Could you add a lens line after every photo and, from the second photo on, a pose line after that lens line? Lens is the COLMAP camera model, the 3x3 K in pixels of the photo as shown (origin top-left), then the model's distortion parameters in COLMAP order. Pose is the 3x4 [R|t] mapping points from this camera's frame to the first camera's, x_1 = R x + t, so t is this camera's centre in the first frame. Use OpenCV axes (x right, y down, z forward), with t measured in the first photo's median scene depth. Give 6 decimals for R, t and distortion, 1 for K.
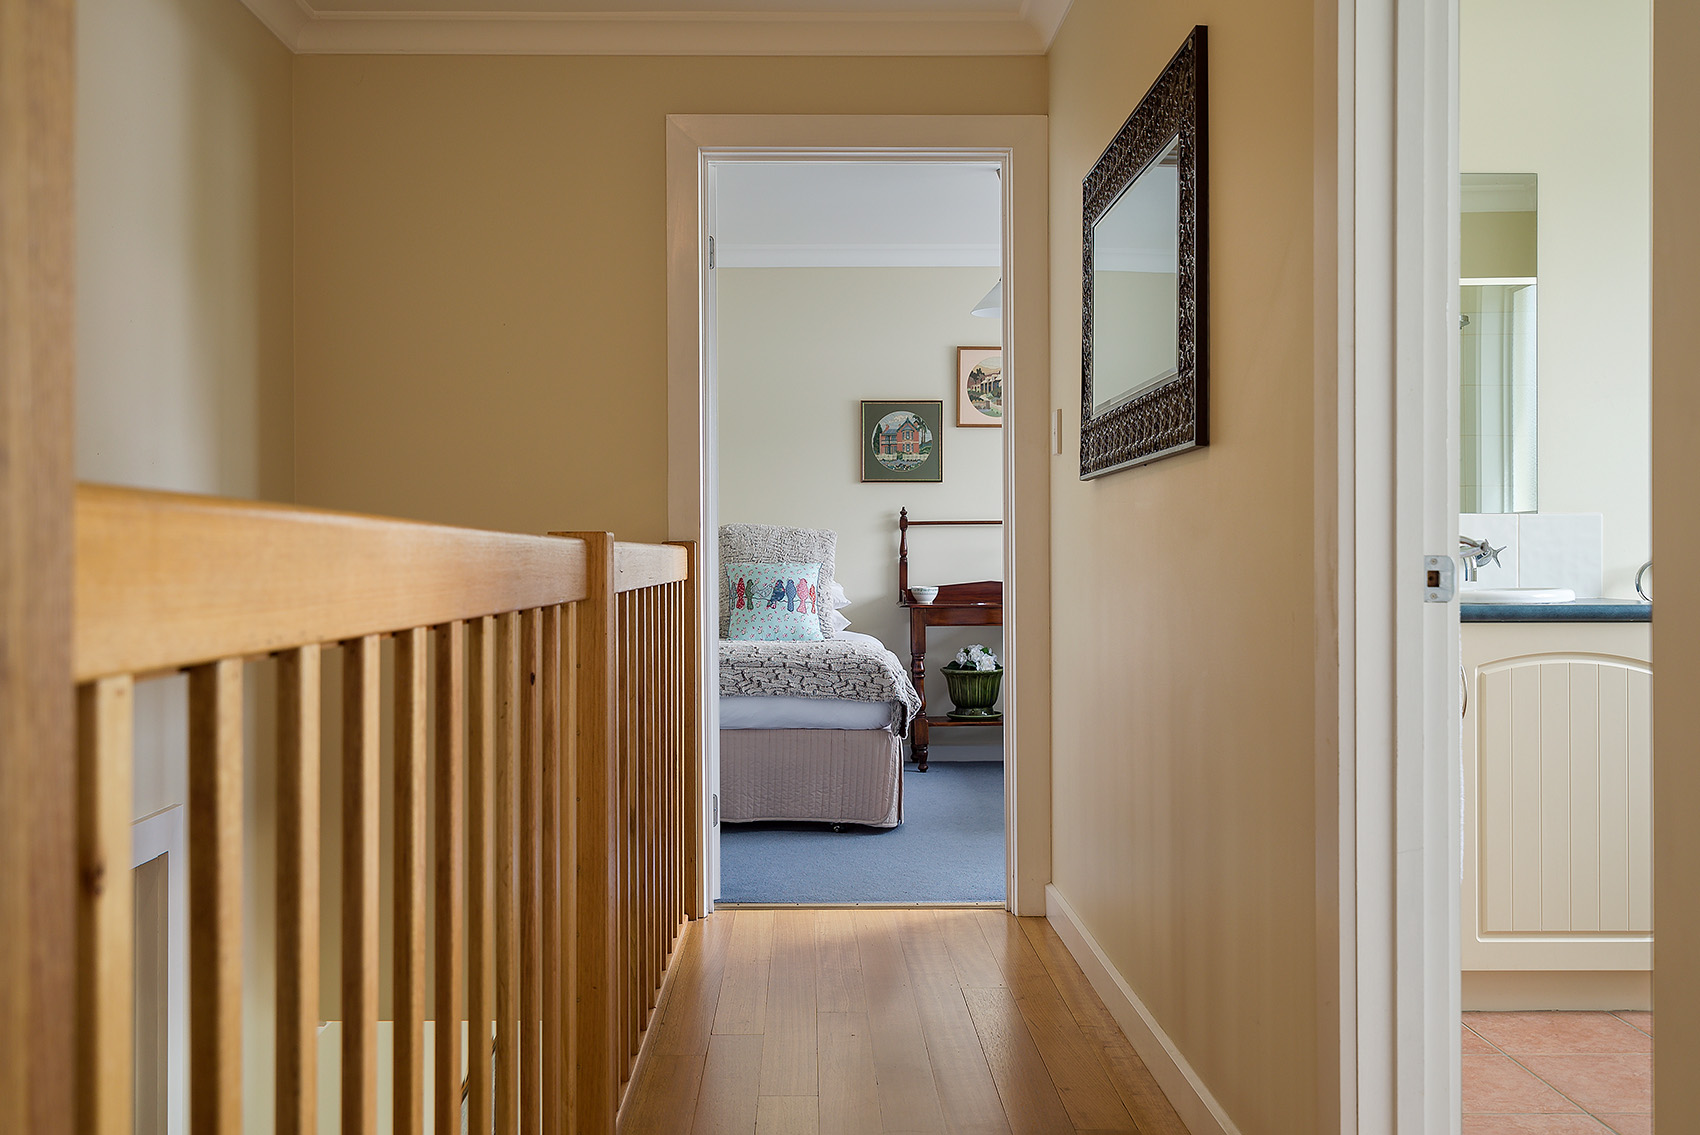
lens RADIAL K [[1642.5, 0, 849.9], [0, 1642.5, 566.9], [0, 0, 1]] dist [-0.003798, 0.000000]
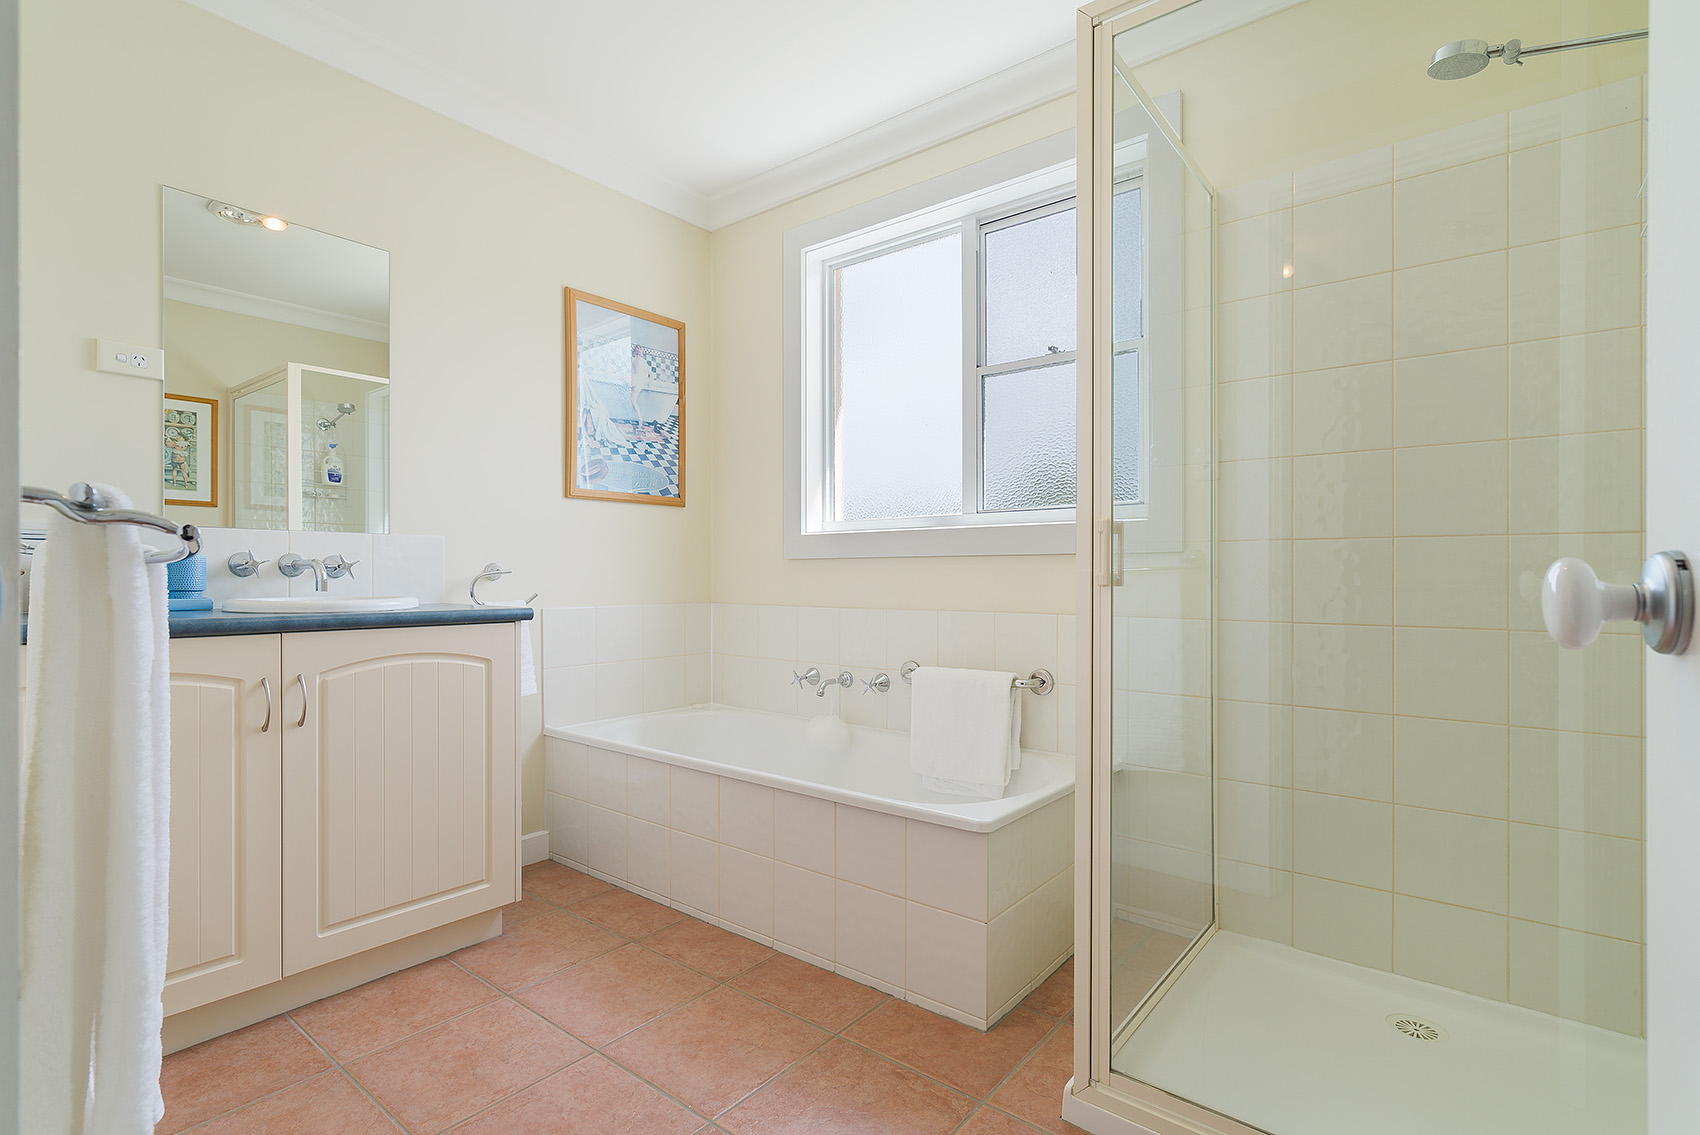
lens RADIAL K [[829.1, 0, 850.1], [0, 829.1, 571.1], [0, 0, 1]] dist [0.012308, -0.001757]
pose [[0.641582, 0.001730, 0.767052, 0.191381], [0.002181, 0.999989, -0.004079, -0.002125], [-0.767051, 0.004290, 0.641572, 0.397404]]
